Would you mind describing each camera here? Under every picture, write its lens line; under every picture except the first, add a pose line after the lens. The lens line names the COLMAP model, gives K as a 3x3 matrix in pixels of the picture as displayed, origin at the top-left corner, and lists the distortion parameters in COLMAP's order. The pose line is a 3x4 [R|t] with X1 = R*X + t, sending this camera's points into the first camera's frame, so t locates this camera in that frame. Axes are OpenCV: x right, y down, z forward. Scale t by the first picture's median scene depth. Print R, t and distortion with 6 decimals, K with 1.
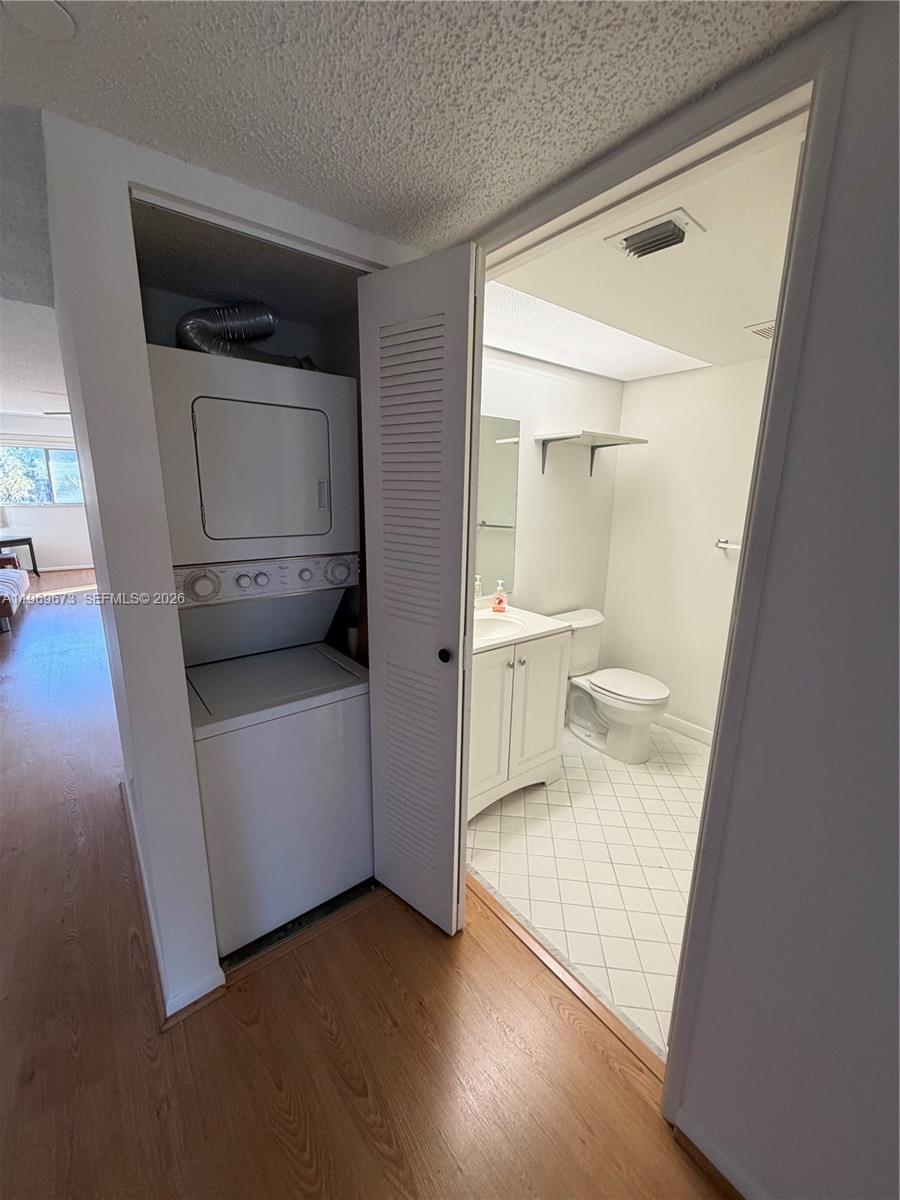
lens RADIAL K [[478.0, 0, 450.0], [0, 478.0, 600.0], [0, 0, 1]] dist [0.000228, 0.000138]
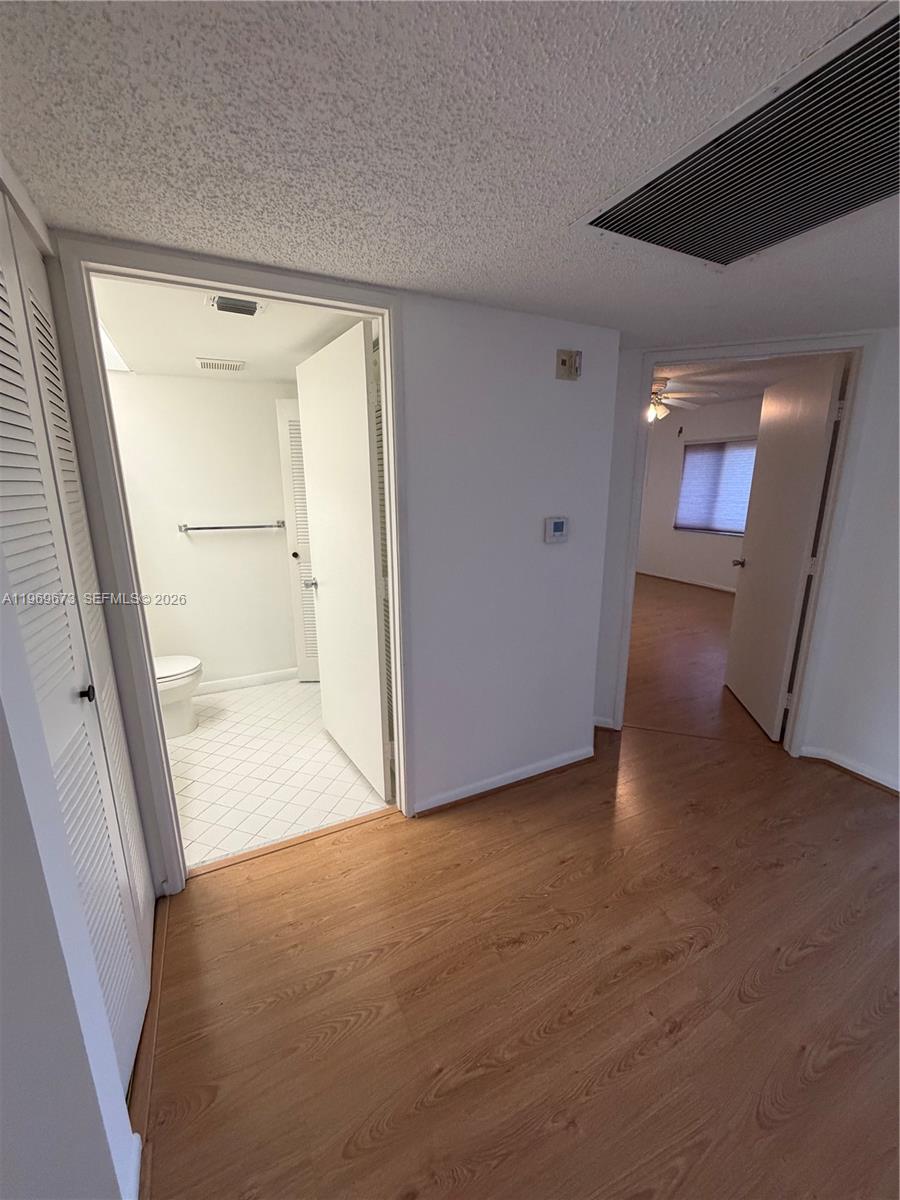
lens RADIAL K [[478.0, 0, 450.0], [0, 478.0, 600.0], [0, 0, 1]] dist [0.000228, 0.000138]
pose [[0.199993, -0.252091, 0.946812, -0.985919], [0.230358, 0.951345, 0.204640, -0.076342], [-0.952333, 0.177179, 0.248333, 0.207633]]
